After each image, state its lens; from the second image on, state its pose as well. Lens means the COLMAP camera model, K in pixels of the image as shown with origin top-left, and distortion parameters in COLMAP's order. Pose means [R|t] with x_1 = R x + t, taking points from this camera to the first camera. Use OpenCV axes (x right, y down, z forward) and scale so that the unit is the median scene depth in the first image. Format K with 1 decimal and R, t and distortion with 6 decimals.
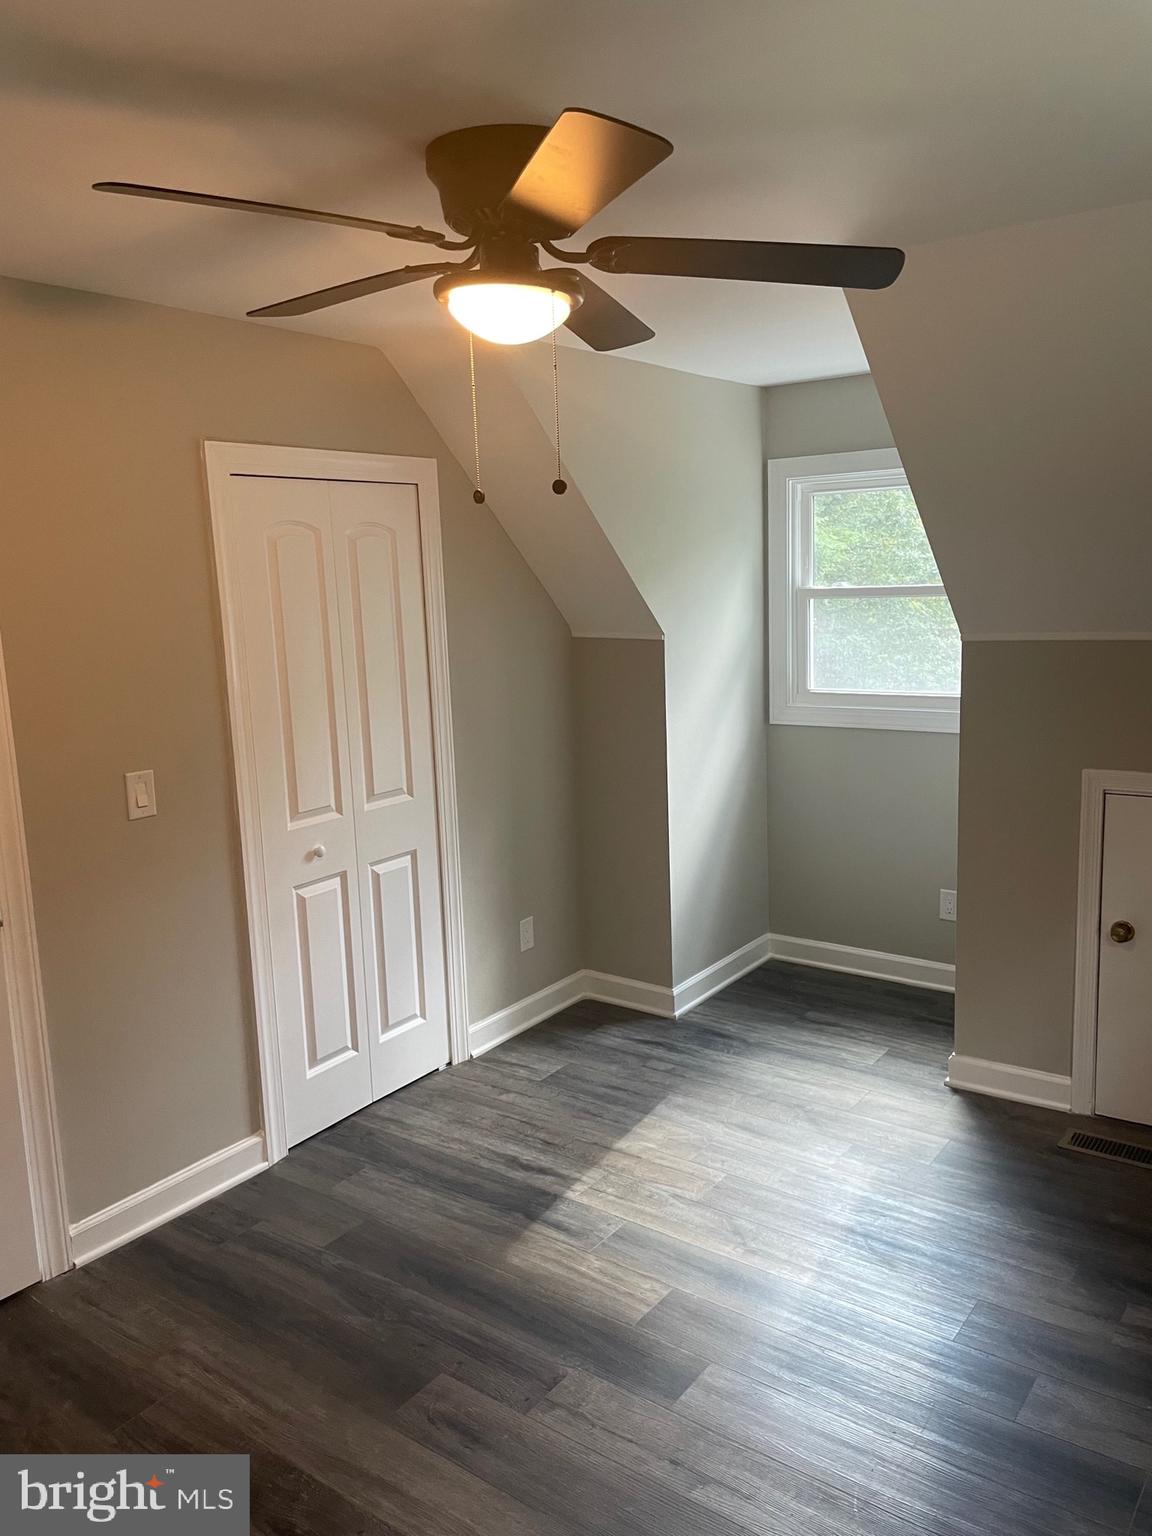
lens RADIAL K [[1162.7, 0, 585.2], [0, 1162.7, 767.9], [0, 0, 1]] dist [0.073848, -0.115624]
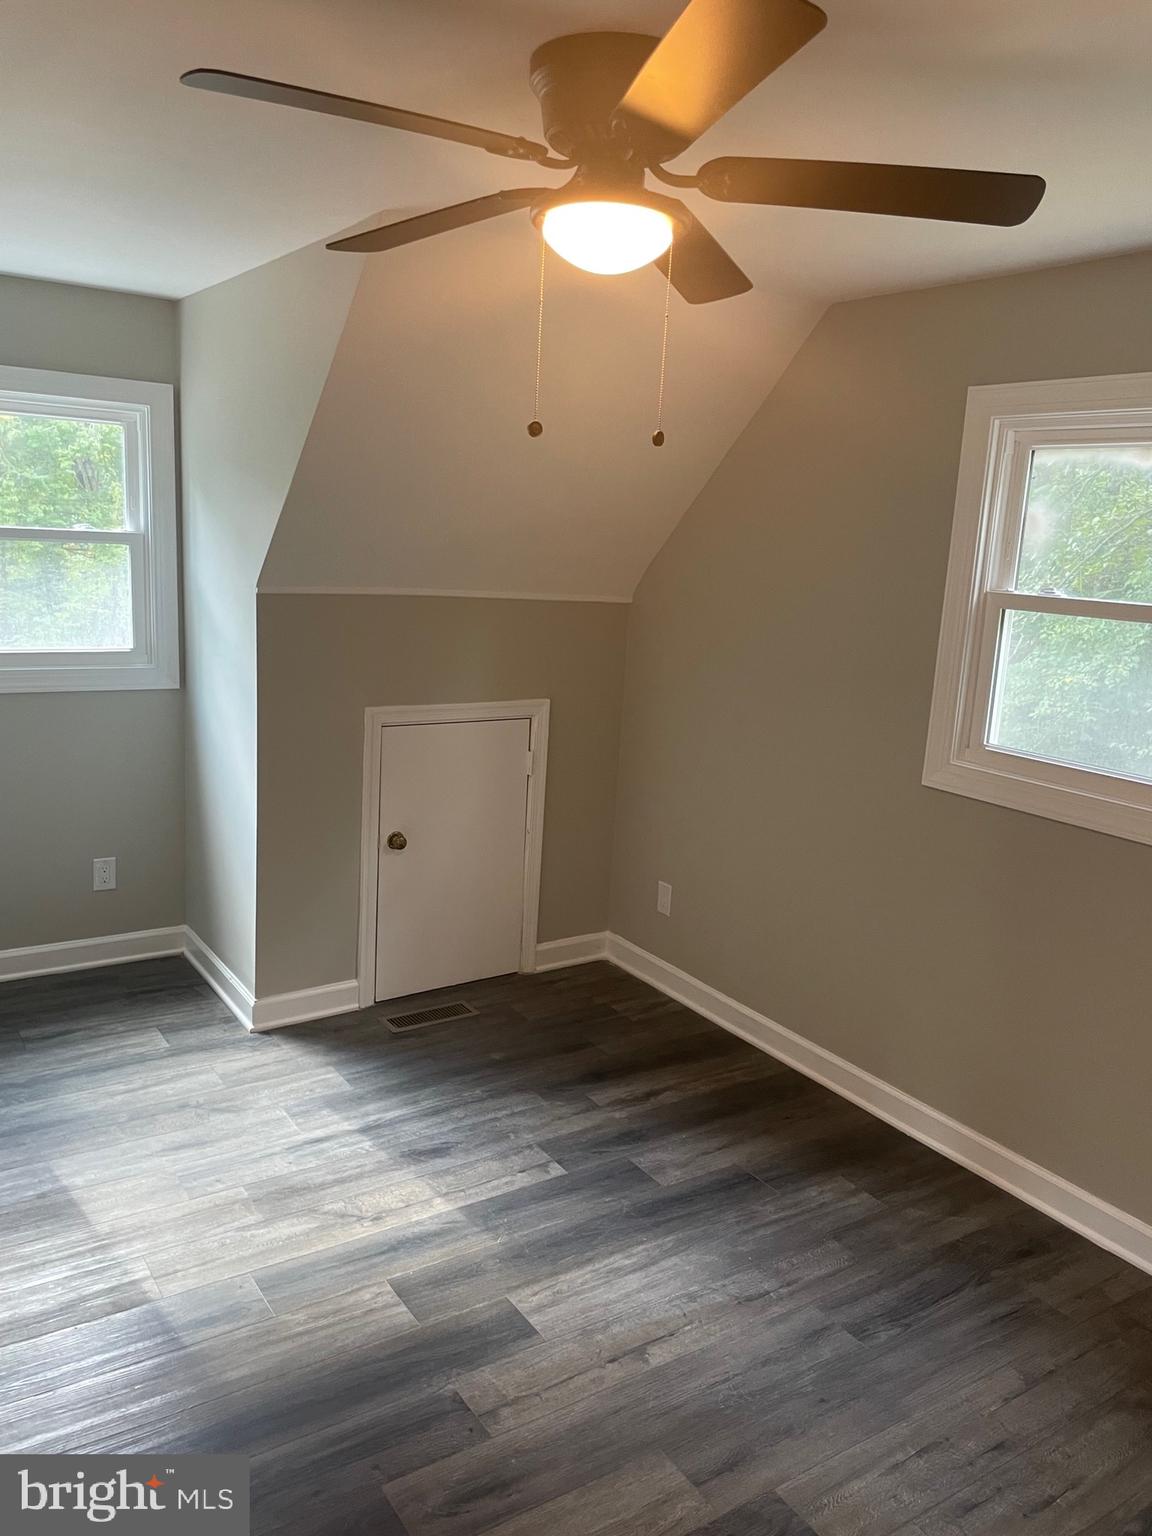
lens RADIAL K [[1168.9, 0, 568.7], [0, 1168.9, 747.4], [0, 0, 1]] dist [0.057859, -0.084129]
pose [[0.353194, -0.124020, 0.927293, -0.649359], [0.098504, 0.990595, 0.094967, -0.058162], [-0.930350, 0.057800, 0.362089, 0.449442]]
